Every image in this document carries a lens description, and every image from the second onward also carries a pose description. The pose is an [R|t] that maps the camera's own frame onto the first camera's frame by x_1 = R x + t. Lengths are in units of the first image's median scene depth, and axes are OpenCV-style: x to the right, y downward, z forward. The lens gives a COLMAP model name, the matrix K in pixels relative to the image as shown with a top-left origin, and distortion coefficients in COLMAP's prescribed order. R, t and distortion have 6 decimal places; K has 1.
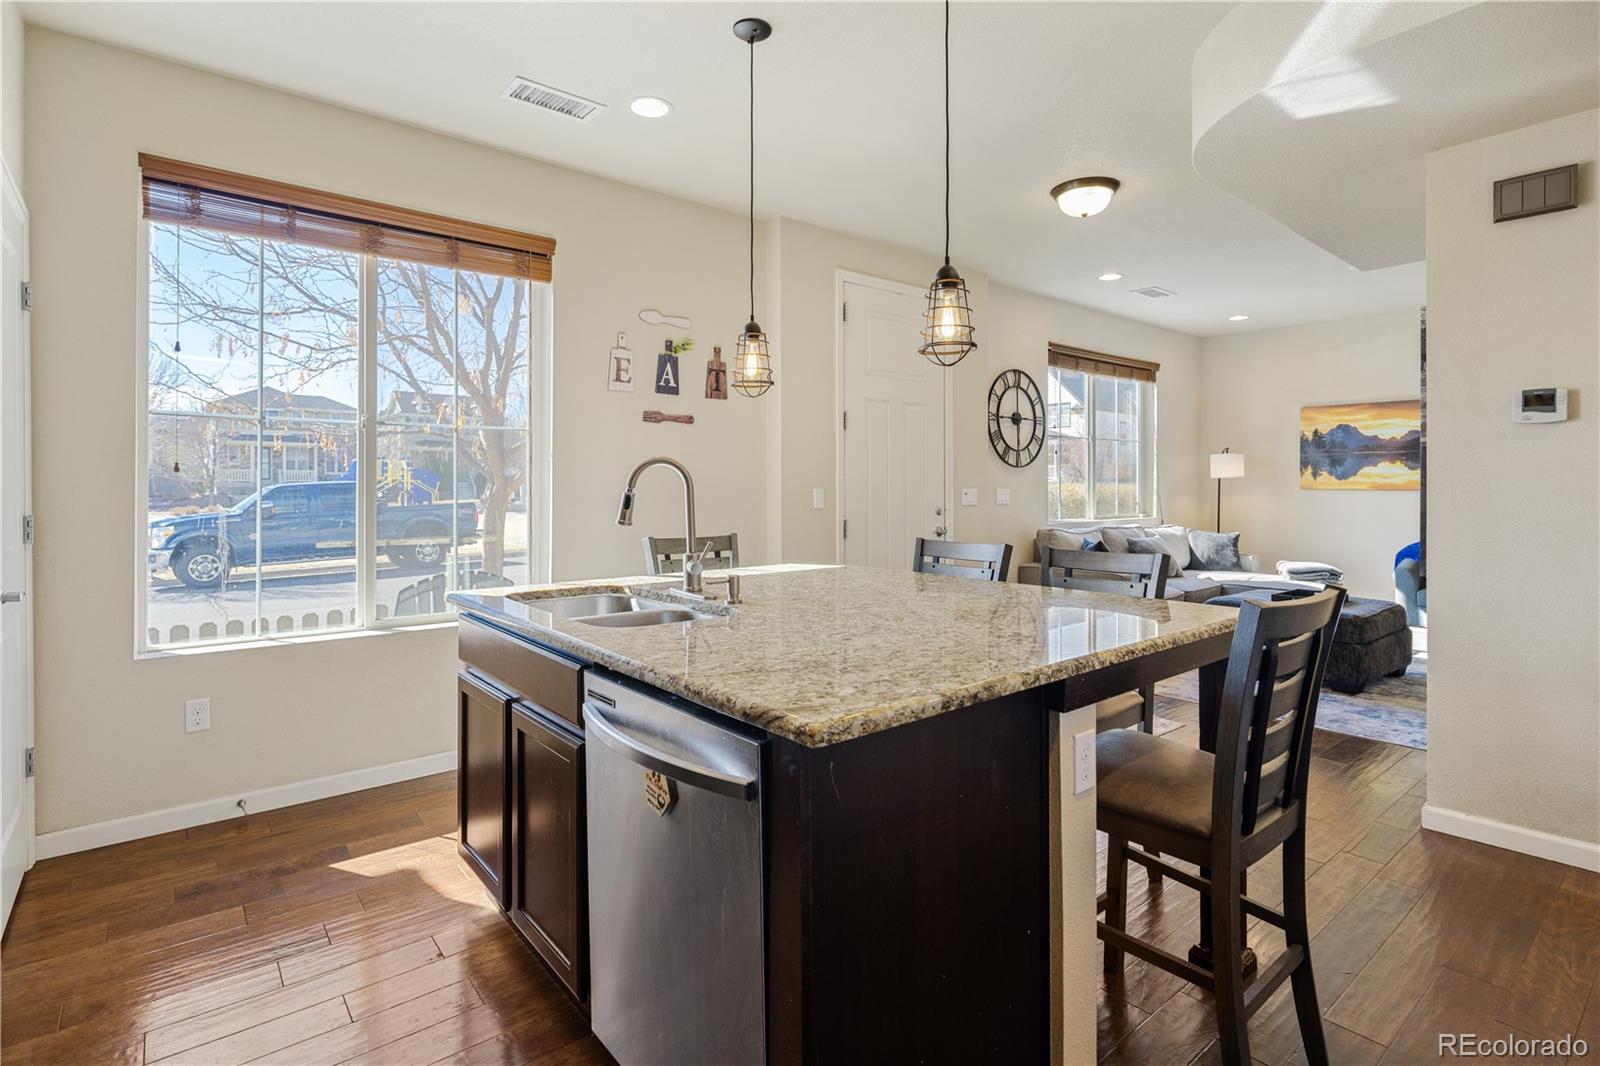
lens RADIAL K [[790.3, 0, 789.5], [0, 790.3, 484.9], [0, 0, 1]] dist [0.002017, 0.000015]
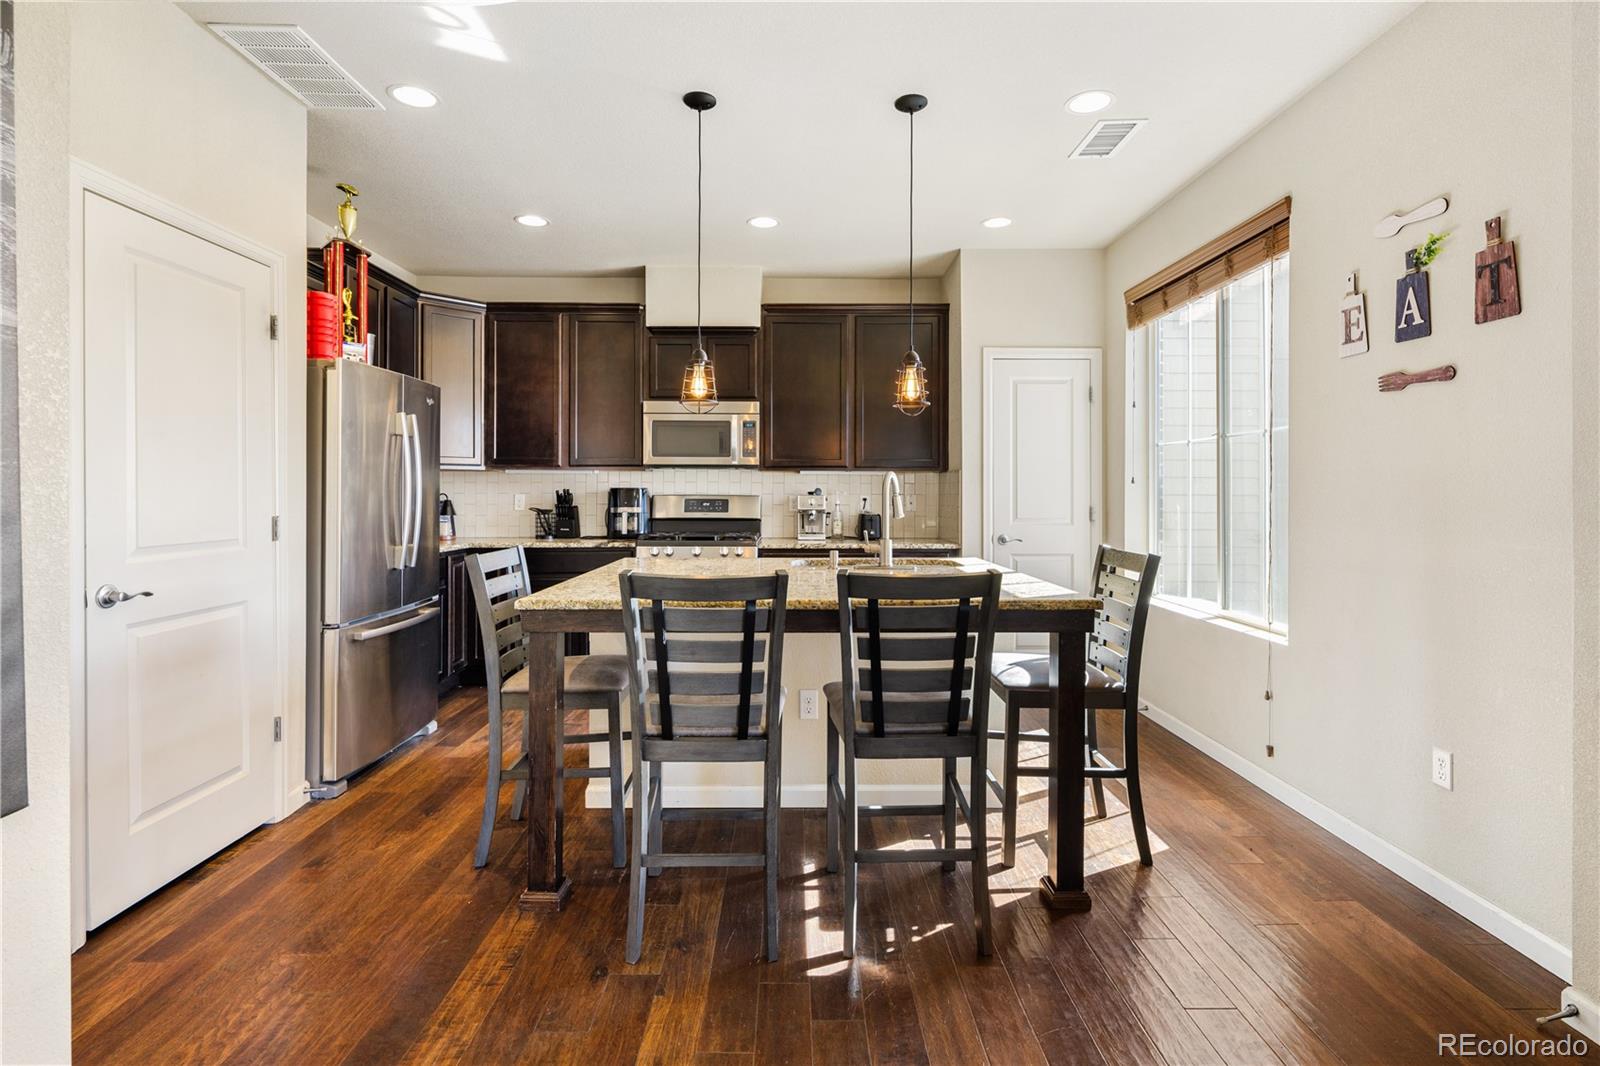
lens RADIAL K [[785.2, 0, 800.2], [0, 785.2, 493.8], [0, 0, 1]] dist [-0.000636, -0.001061]
pose [[-0.622874, -0.000086, -0.782322, 0.405613], [0.000454, 1.000000, -0.000471, 0.002462], [0.782322, -0.000648, -0.622874, 0.670755]]
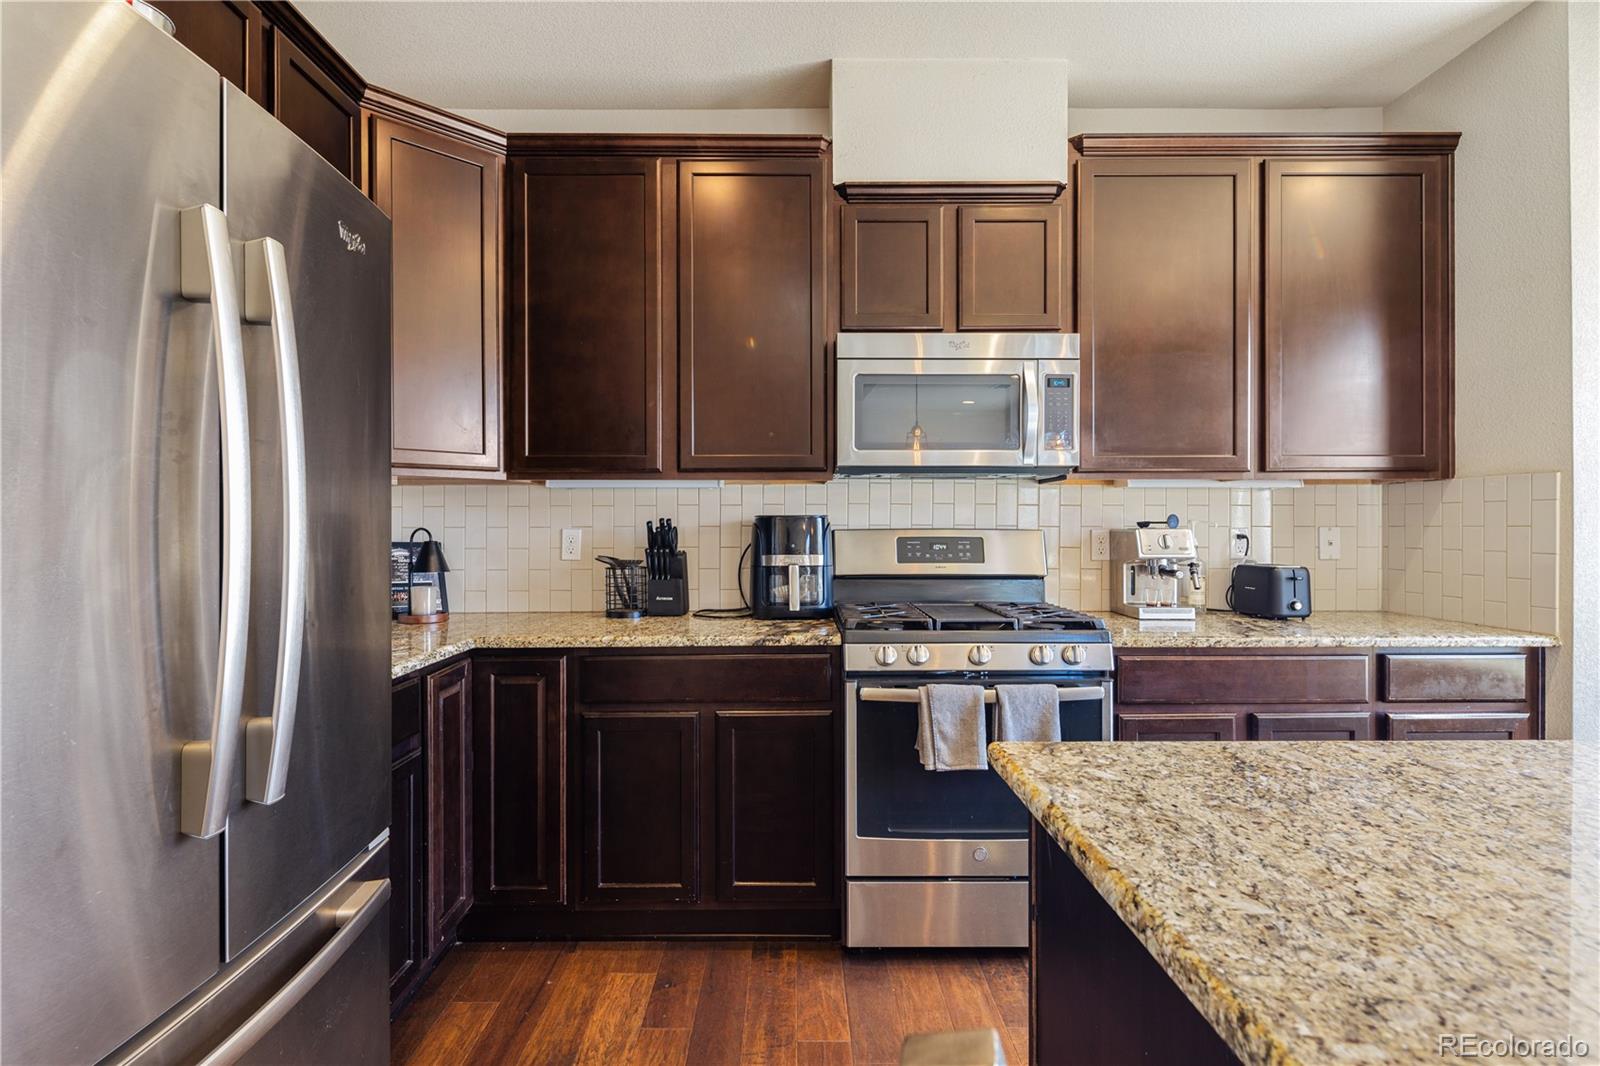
lens RADIAL K [[784.2, 0, 800.0], [0, 784.2, 533.0], [0, 0, 1]] dist [-0.001180, -0.000207]
pose [[-0.623862, 0.007701, -0.781496, 0.180805], [0.004393, 0.999970, 0.006347, 0.002227], [0.781522, 0.000526, -0.623878, 0.255057]]
